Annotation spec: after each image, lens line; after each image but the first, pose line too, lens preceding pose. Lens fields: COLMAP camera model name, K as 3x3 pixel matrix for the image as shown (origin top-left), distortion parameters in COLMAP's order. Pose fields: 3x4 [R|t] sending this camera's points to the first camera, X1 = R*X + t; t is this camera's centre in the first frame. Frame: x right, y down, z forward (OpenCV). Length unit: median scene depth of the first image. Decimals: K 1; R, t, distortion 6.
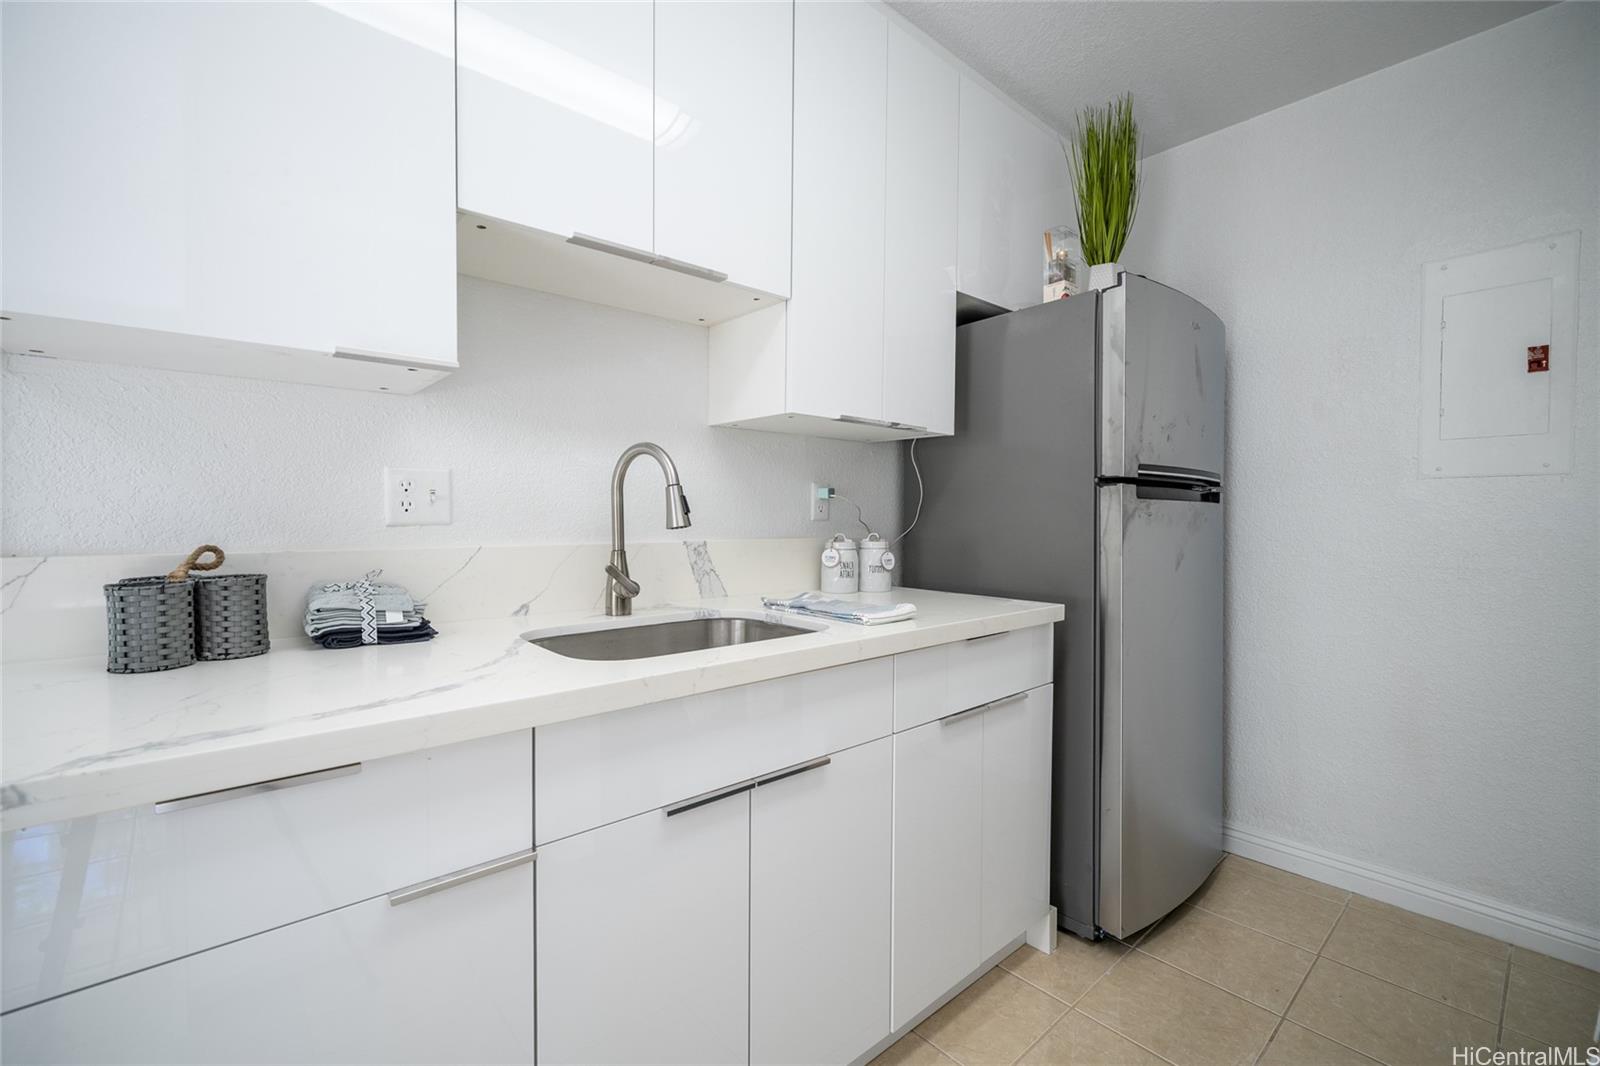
lens RADIAL K [[682.4, 0, 808.5], [0, 682.4, 527.2], [0, 0, 1]] dist [-0.001331, -0.000155]
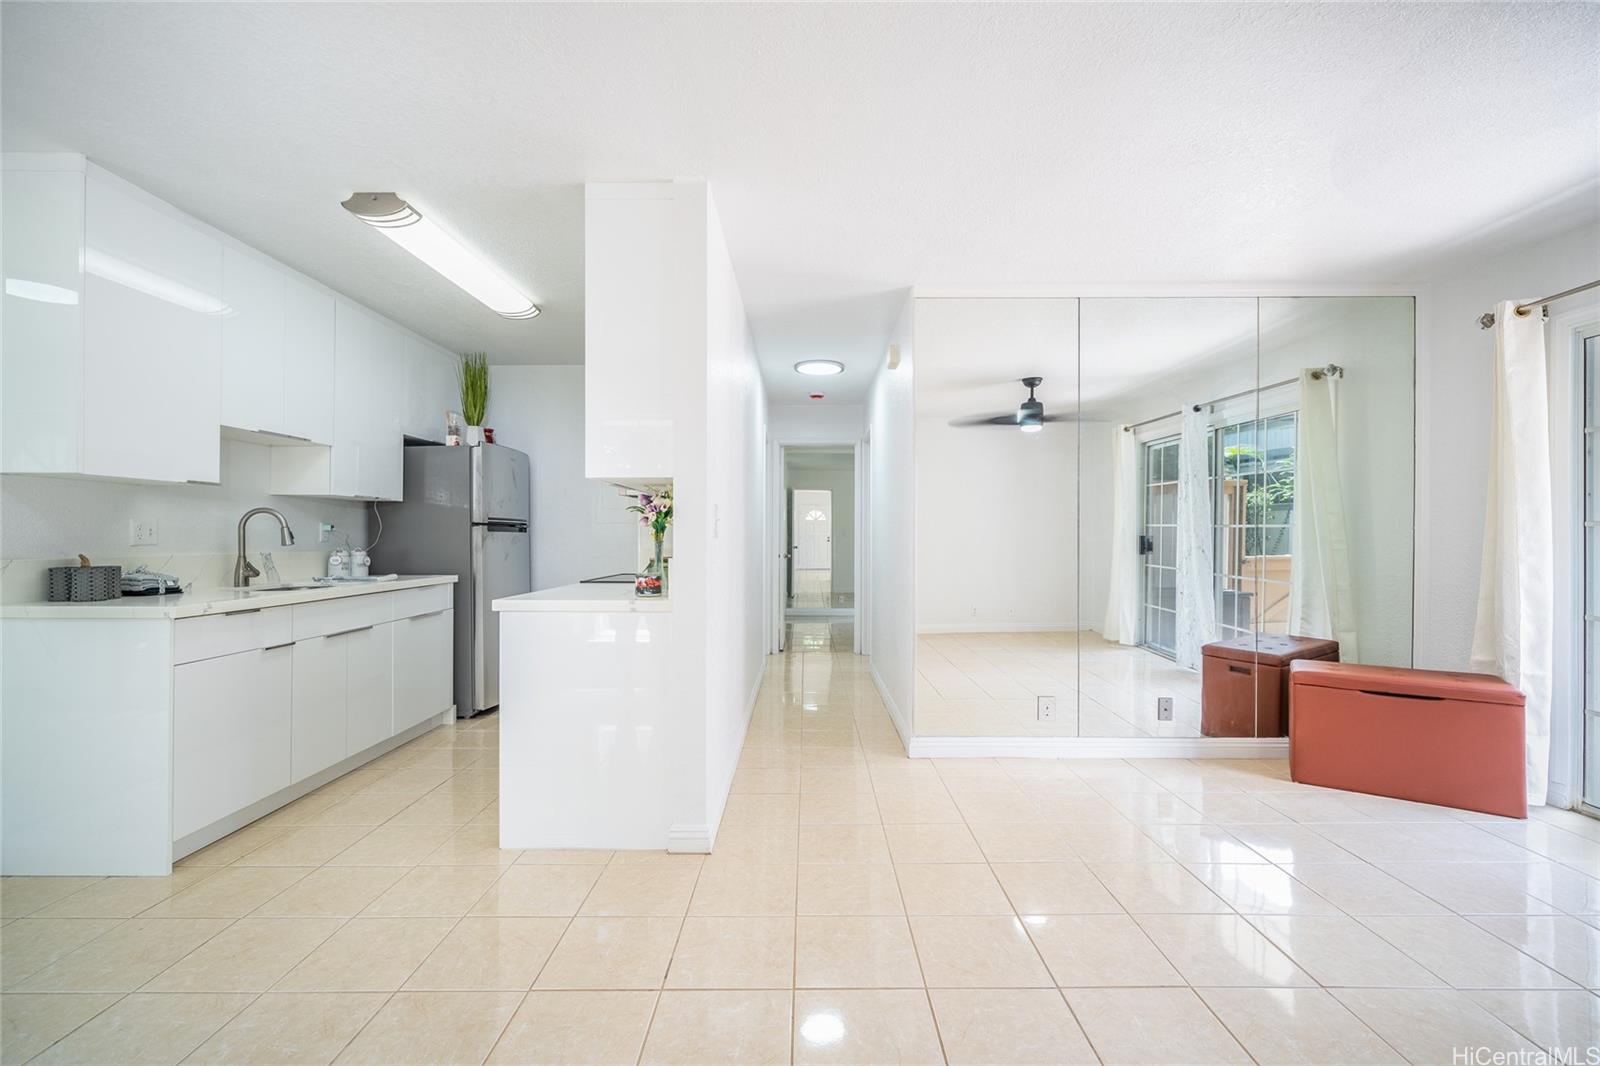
lens RADIAL K [[672.0, 0, 798.9], [0, 672.0, 536.1], [0, 0, 1]] dist [-0.001626, -0.000287]
pose [[0.667428, -0.005906, 0.744651, -0.563207], [0.017631, 0.999814, -0.007873, 0.014347], [-0.744466, 0.018384, 0.667407, -1.422180]]
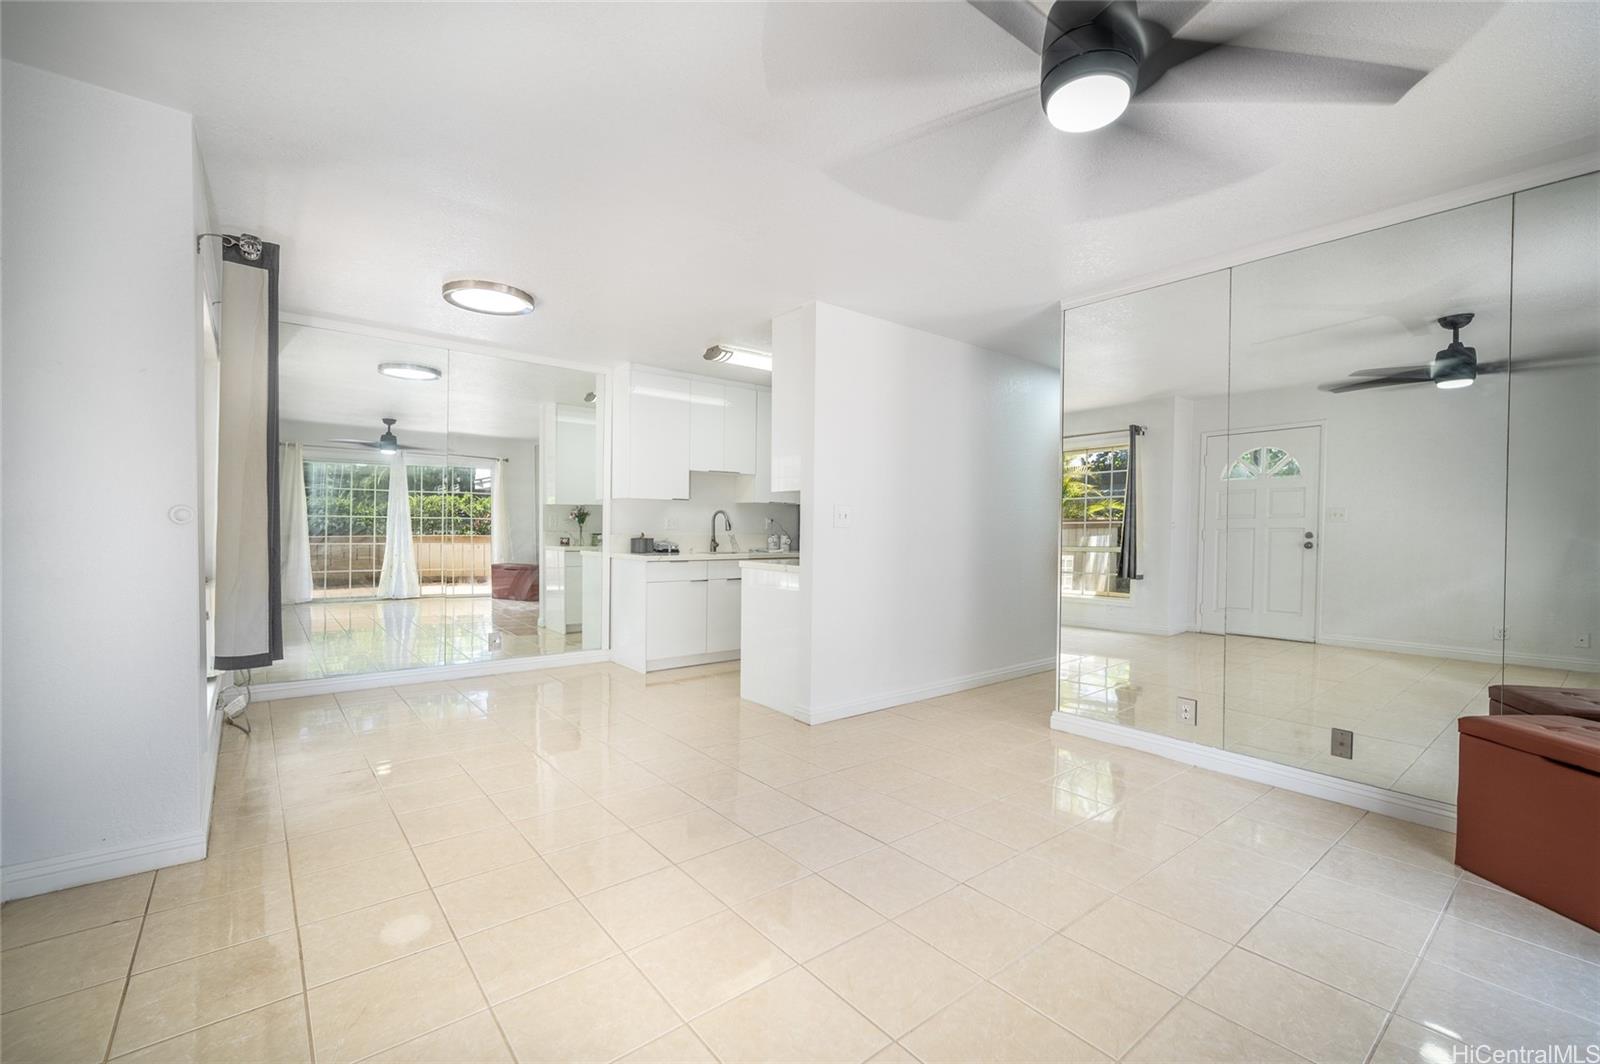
lens RADIAL K [[685.3, 0, 801.6], [0, 685.3, 537.5], [0, 0, 1]] dist [0.000284, -0.000099]
pose [[0.998923, 0.004192, -0.046216, 0.365916], [-0.004305, 0.999988, -0.002338, 0.041239], [0.046206, 0.002535, 0.998929, -2.556124]]
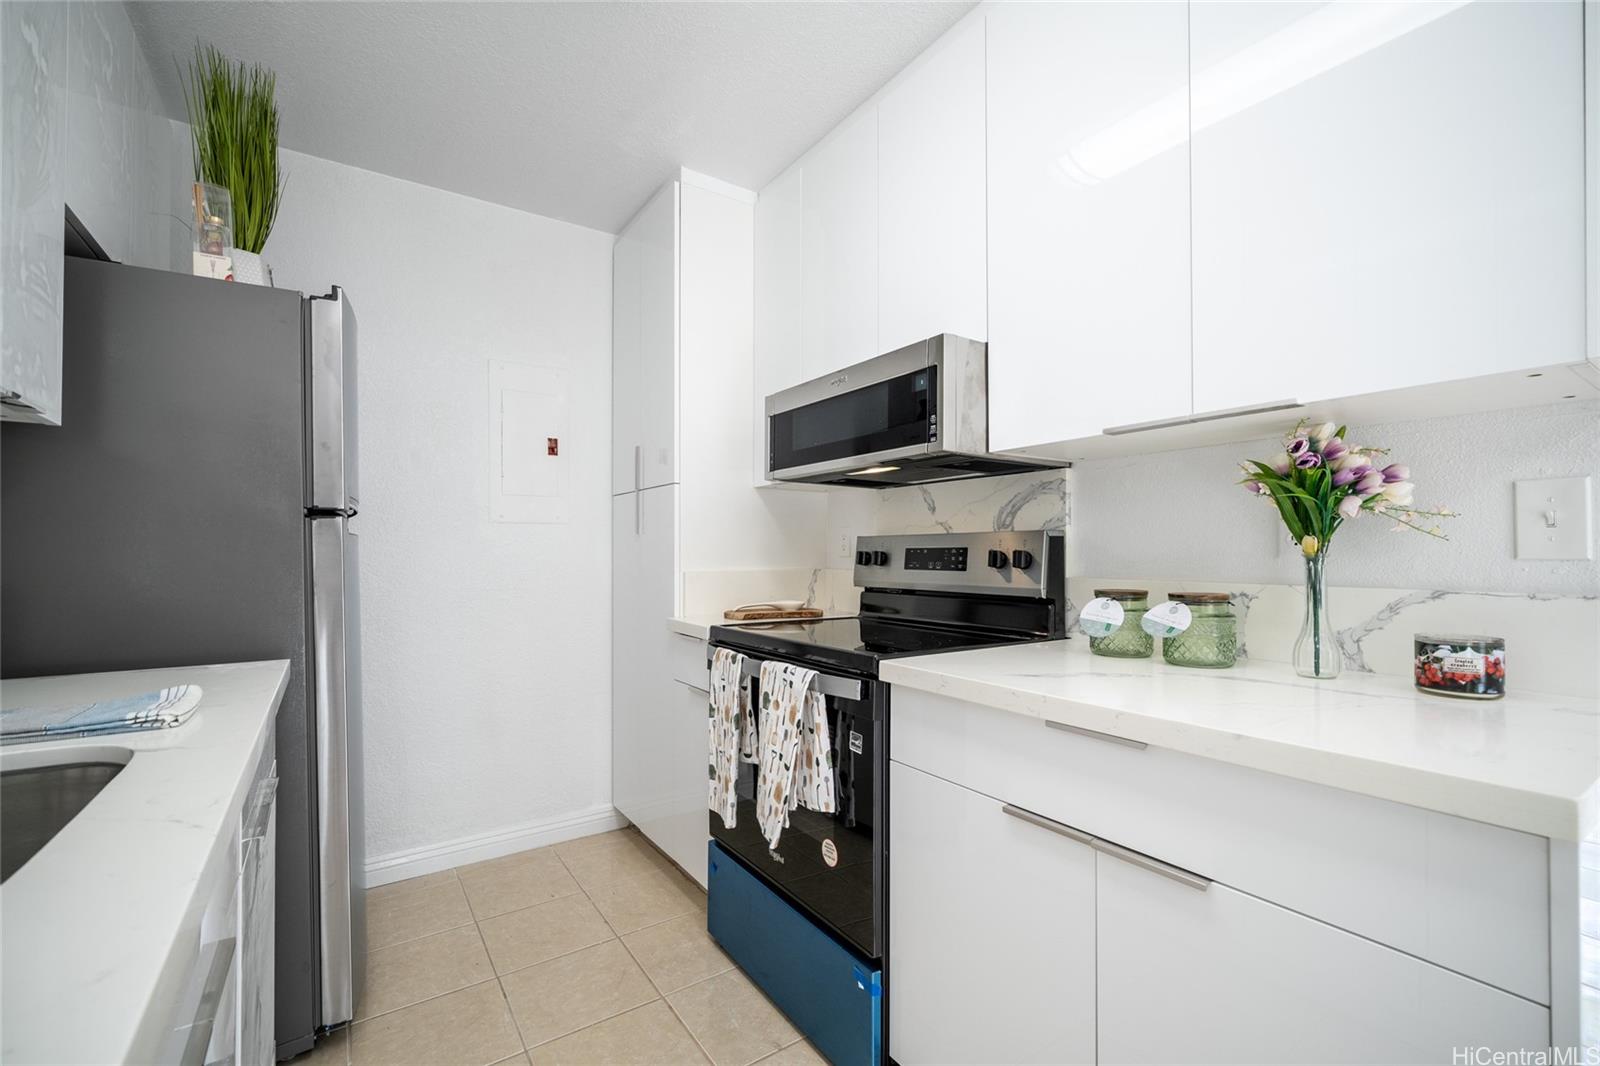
lens RADIAL K [[685.3, 0, 801.6], [0, 685.3, 538.5], [0, 0, 1]] dist [0.000284, -0.000099]
pose [[0.132674, 0.015408, 0.991040, -0.342165], [0.021028, 0.999610, -0.018356, -0.004750], [-0.990937, 0.023275, 0.132298, 0.248143]]
